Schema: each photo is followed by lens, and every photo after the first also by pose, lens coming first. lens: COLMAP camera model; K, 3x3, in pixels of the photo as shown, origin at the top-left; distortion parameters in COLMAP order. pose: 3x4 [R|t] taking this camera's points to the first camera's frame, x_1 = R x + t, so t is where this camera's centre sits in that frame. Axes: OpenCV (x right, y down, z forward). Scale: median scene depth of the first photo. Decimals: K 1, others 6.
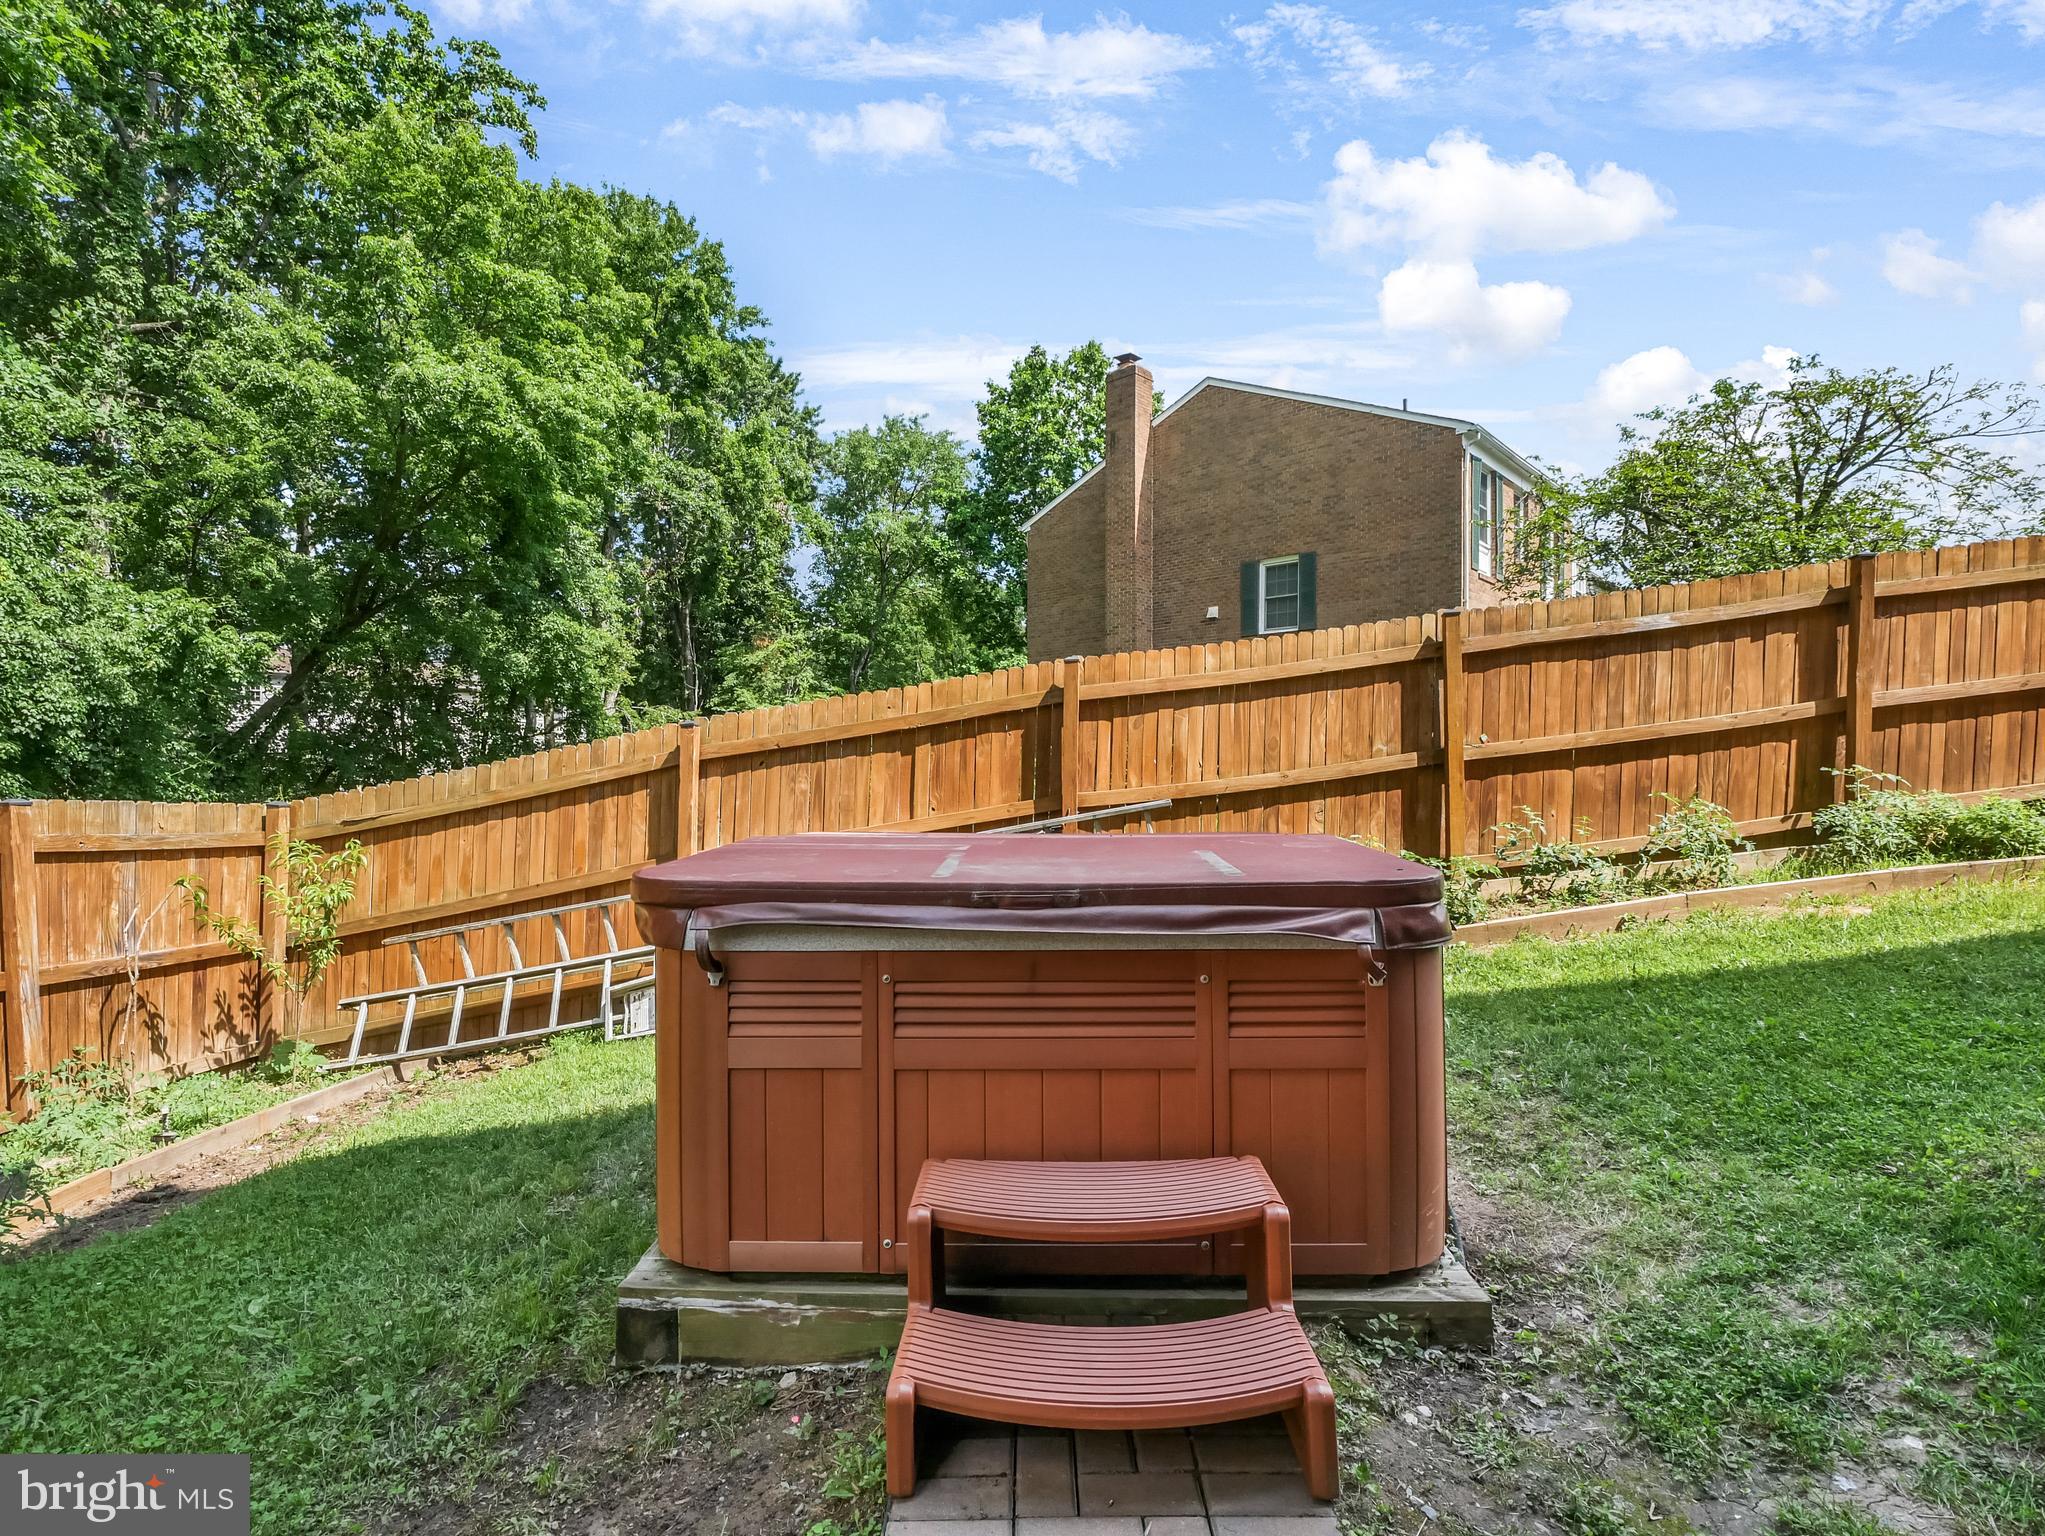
lens RADIAL K [[1021.4, 0, 1002.6], [0, 1021.4, 775.7], [0, 0, 1]] dist [-0.001810, -0.016015]
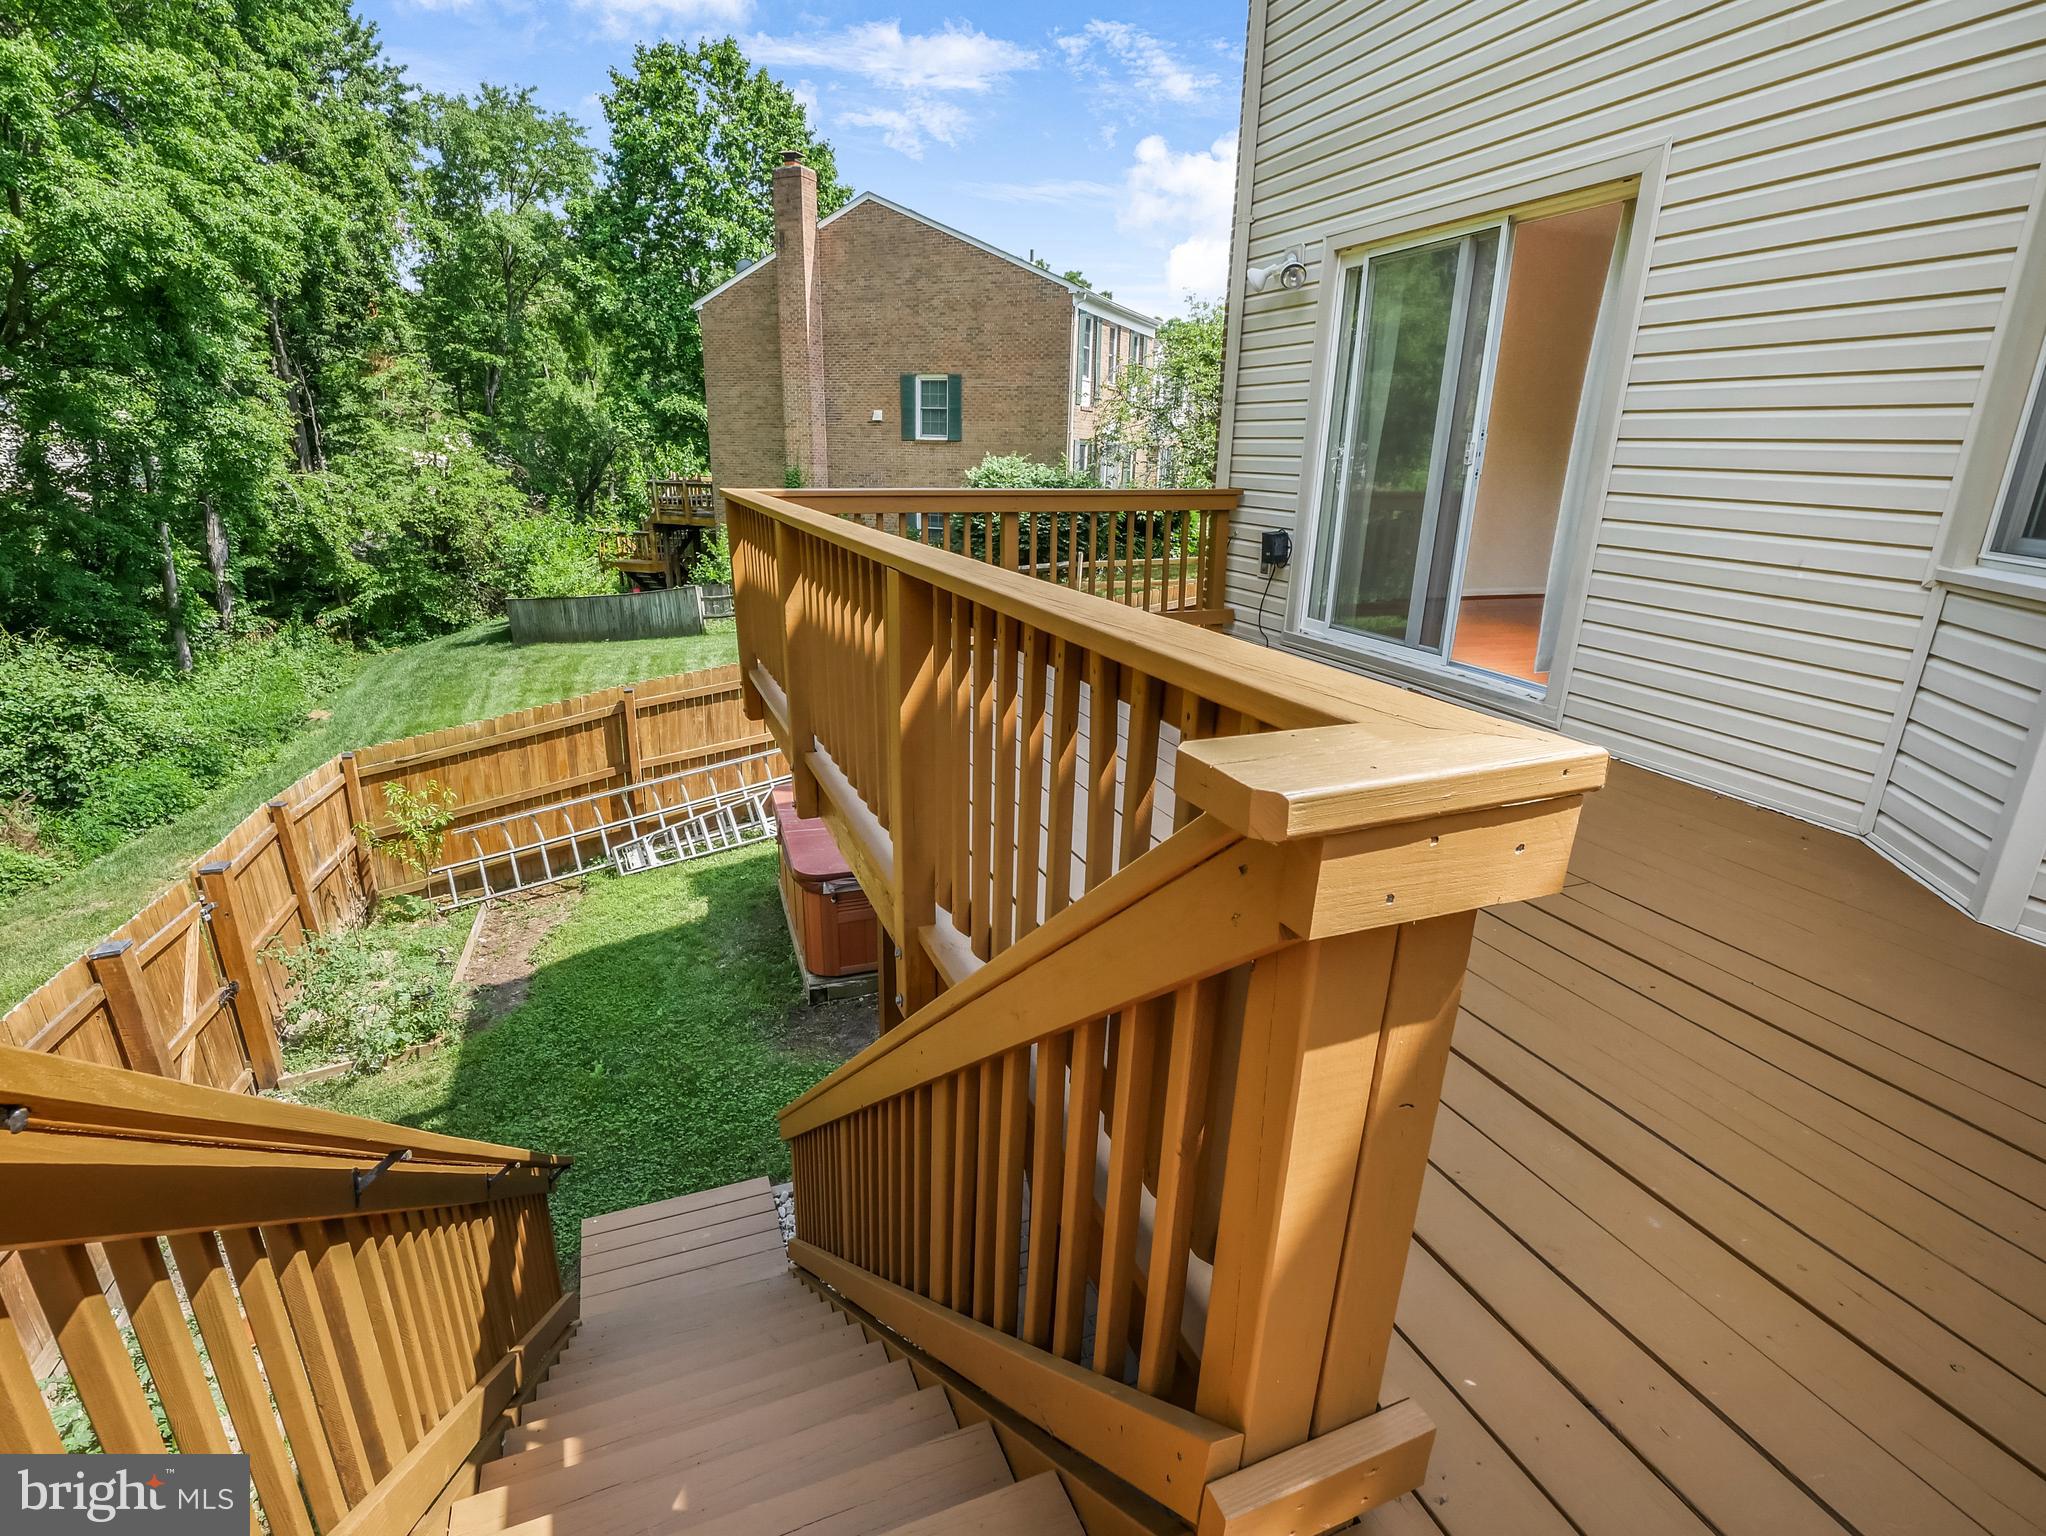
lens RADIAL K [[1021.9, 0, 1003.1], [0, 1021.9, 775.7], [0, 0, 1]] dist [-0.001810, -0.016015]
pose [[0.938277, -0.101433, 0.330678, -0.125098], [-0.010246, 0.947464, 0.319698, -0.193143], [-0.345733, -0.303354, 0.887944, -0.314545]]
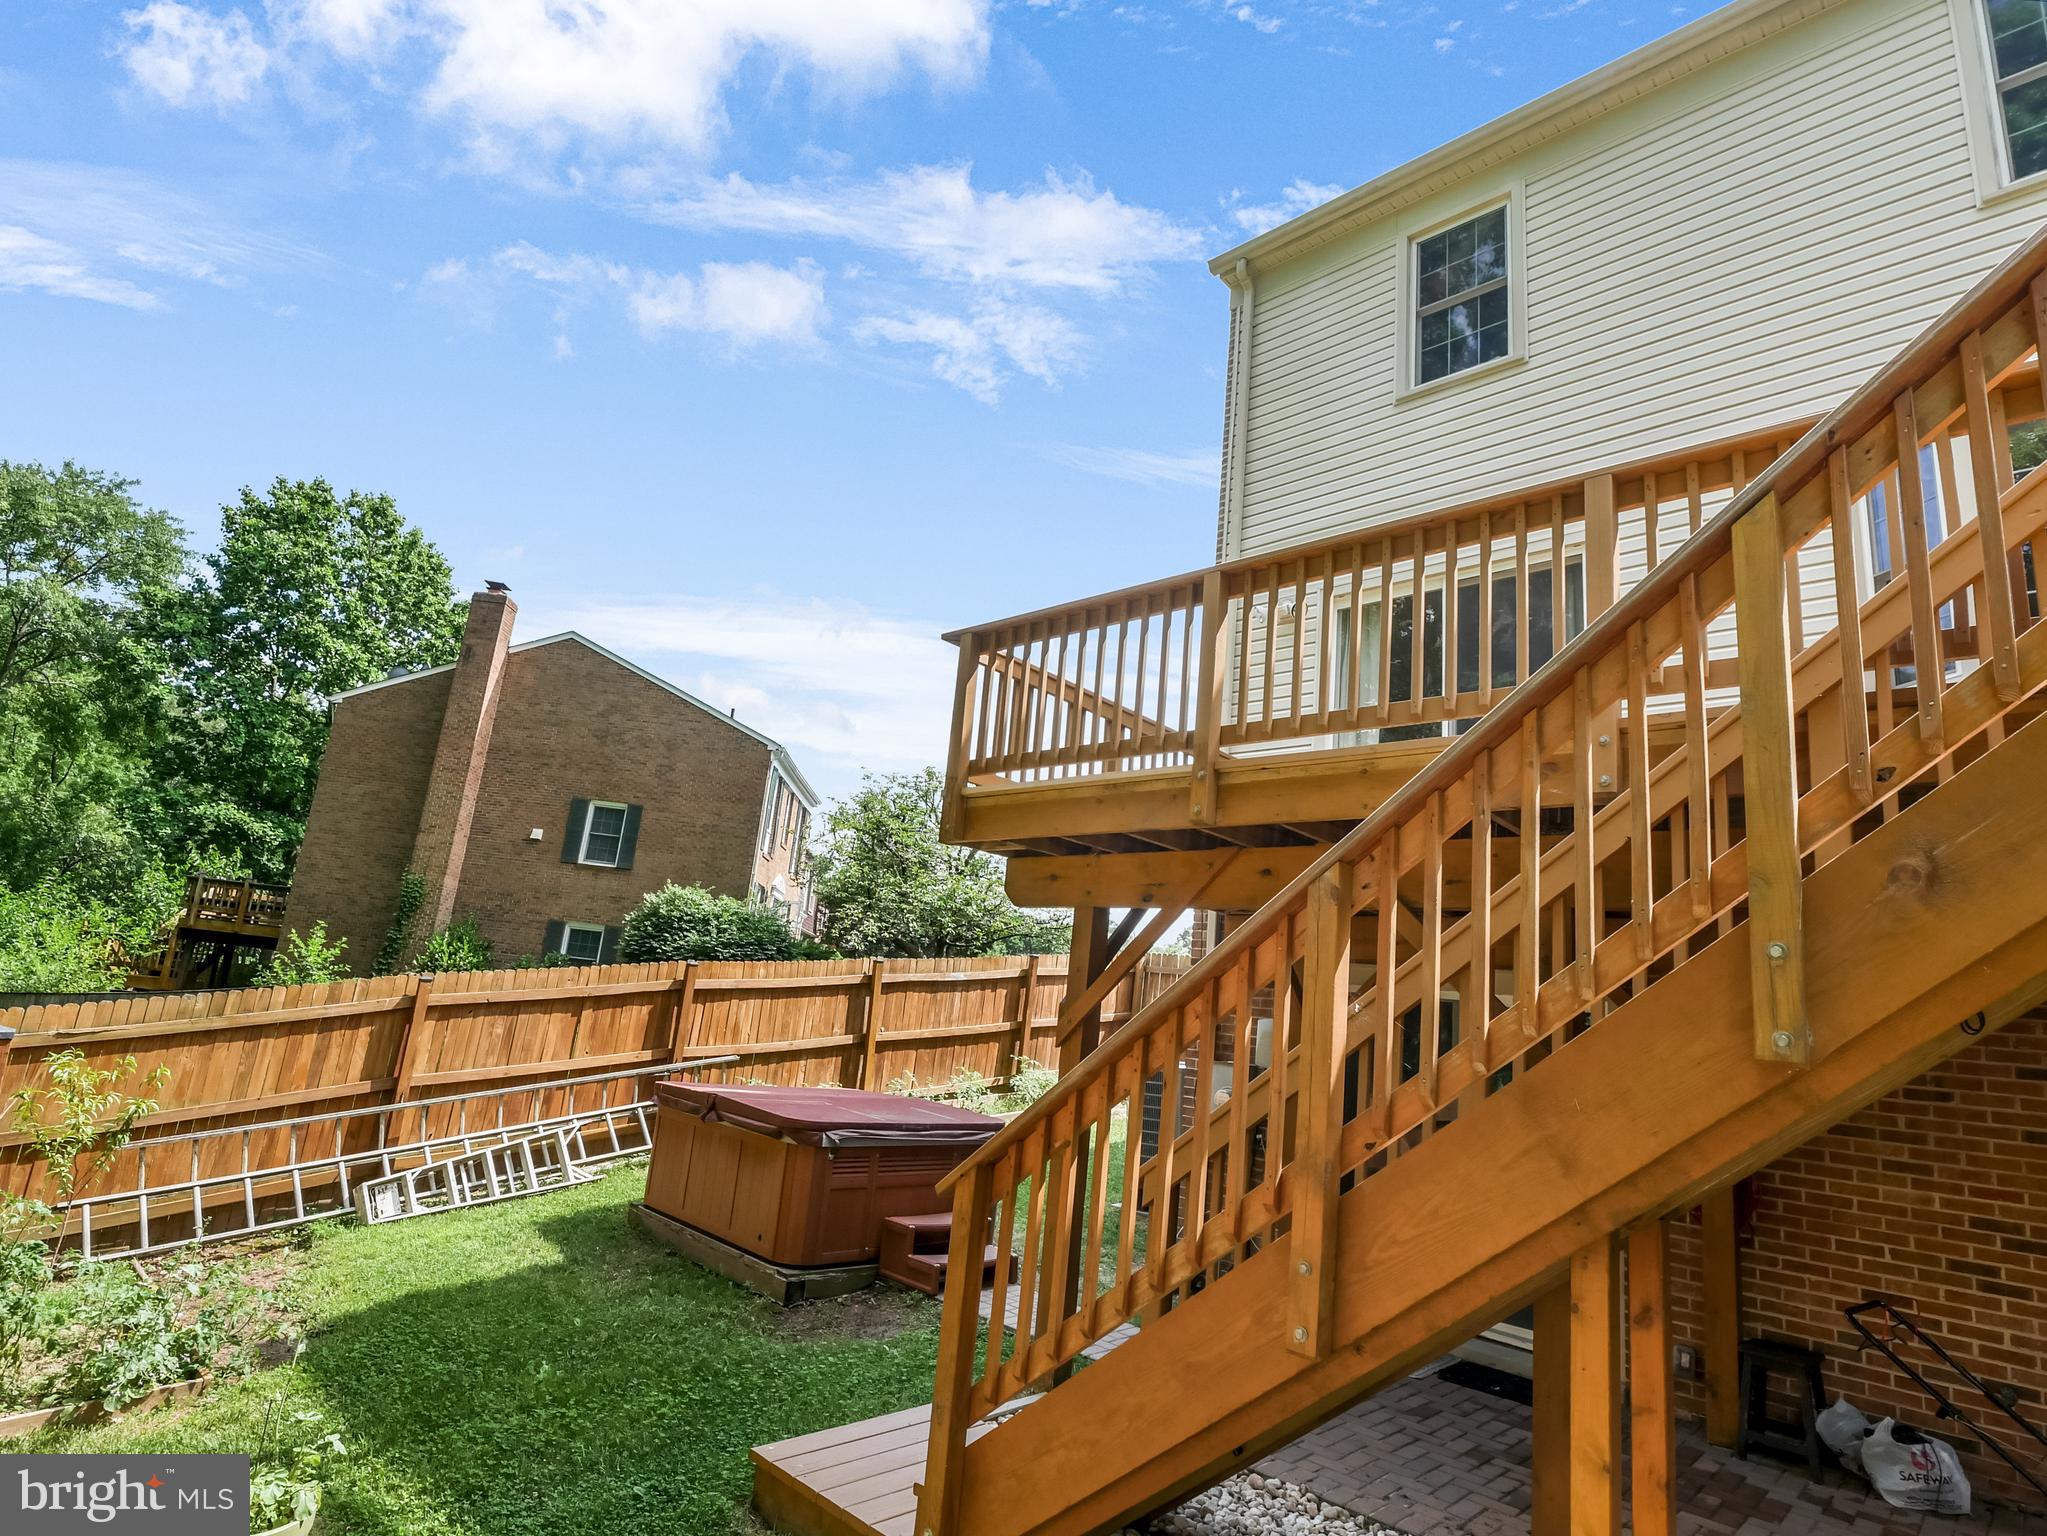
lens RADIAL K [[1076.2, 0, 1006.6], [0, 1076.2, 766.3], [0, 0, 1]] dist [-0.000994, -0.018400]
pose [[0.692778, 0.228801, 0.683892, -0.339626], [-0.103812, 0.970098, -0.219393, -0.039058], [-0.713639, 0.080994, 0.695815, -0.235793]]
